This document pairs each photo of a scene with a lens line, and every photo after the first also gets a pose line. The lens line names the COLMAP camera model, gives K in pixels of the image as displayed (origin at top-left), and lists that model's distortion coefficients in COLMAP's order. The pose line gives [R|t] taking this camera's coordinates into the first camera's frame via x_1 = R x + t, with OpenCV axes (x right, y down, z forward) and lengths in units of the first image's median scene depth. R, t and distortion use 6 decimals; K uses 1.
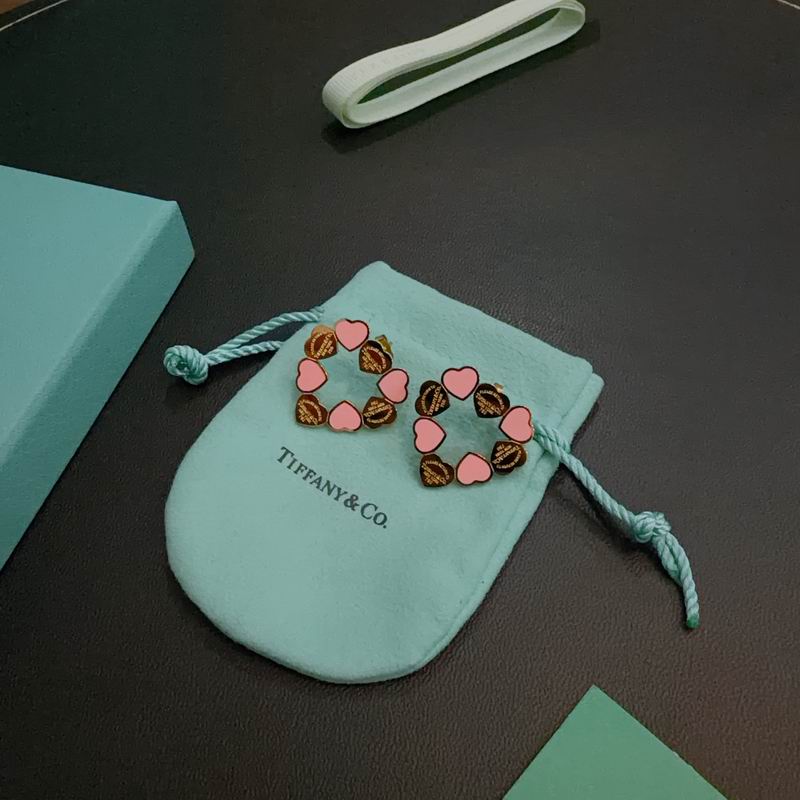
lens RADIAL K [[778.5, 0, 399.4], [0, 778.5, 397.1], [0, 0, 1]] dist [0.014944, 0.000000]
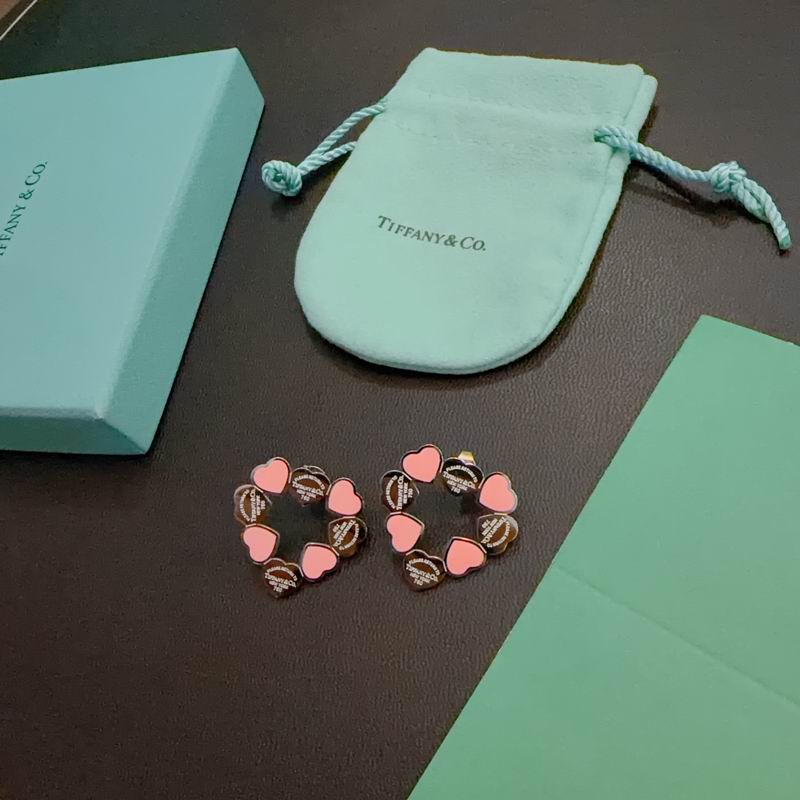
lens RADIAL K [[778.5, 0, 402.7], [0, 778.5, 400.6], [0, 0, 1]] dist [0.014944, 0.000000]
pose [[0.963508, -0.232801, -0.132119, -0.032679], [0.236057, 0.971694, 0.009326, 0.324754], [0.126208, -0.040173, 0.991190, -0.119333]]
